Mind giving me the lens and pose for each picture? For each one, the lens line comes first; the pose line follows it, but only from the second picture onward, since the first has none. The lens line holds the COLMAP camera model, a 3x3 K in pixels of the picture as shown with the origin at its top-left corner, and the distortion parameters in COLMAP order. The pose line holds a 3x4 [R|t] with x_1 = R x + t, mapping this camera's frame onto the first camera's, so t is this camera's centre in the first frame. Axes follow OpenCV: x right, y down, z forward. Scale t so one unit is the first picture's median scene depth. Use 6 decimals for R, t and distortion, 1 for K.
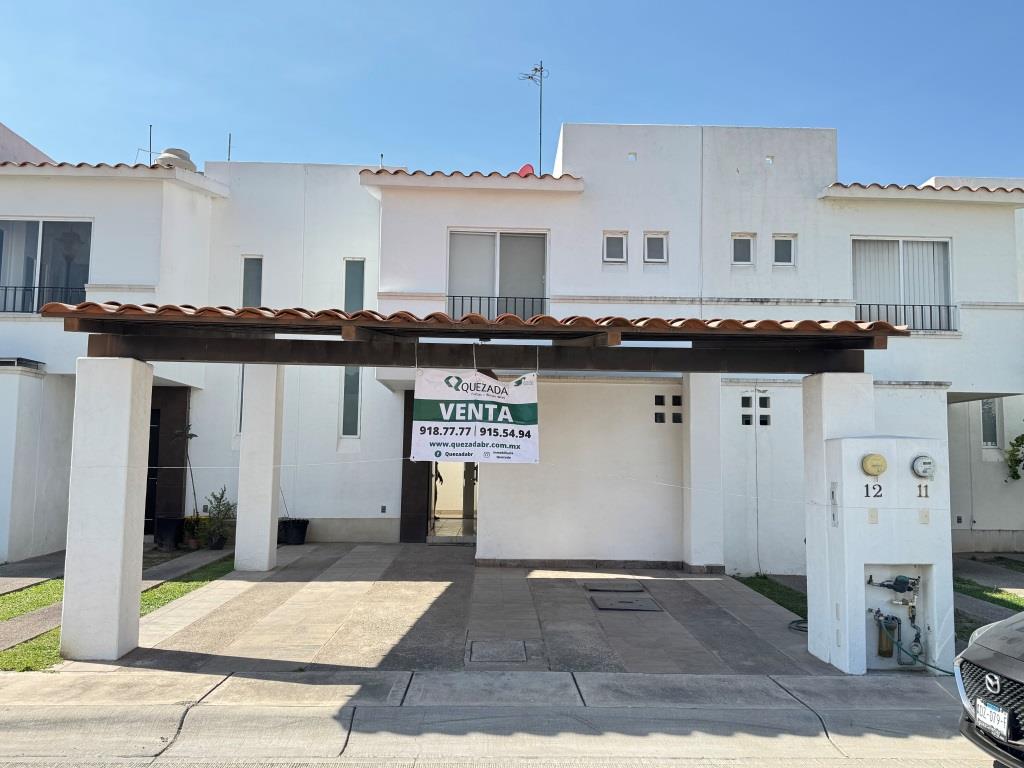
lens RADIAL K [[872.0, 0, 510.6], [0, 872.0, 385.7], [0, 0, 1]] dist [0.104637, -0.149390]
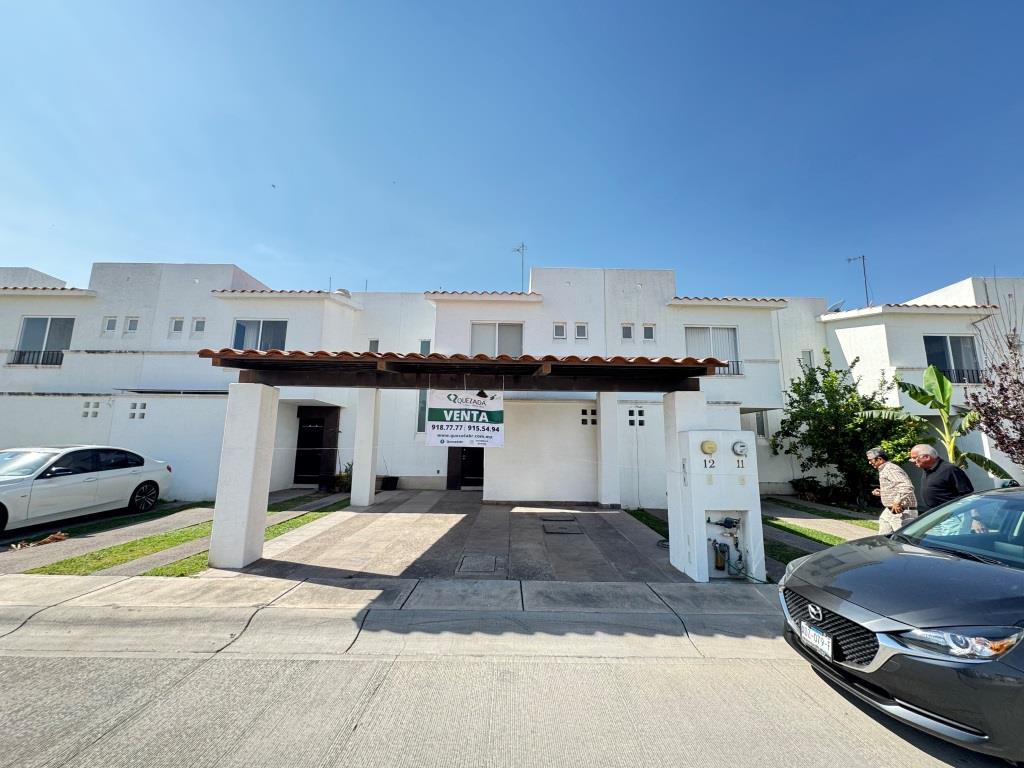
lens RADIAL K [[409.5, 0, 510.5], [0, 409.5, 381.9], [0, 0, 1]] dist [-0.002062, 0.000683]
pose [[0.999622, -0.004210, -0.027165, 0.046905], [0.002334, 0.997631, -0.068749, 0.013890], [0.027390, 0.068660, 0.997264, 0.159678]]
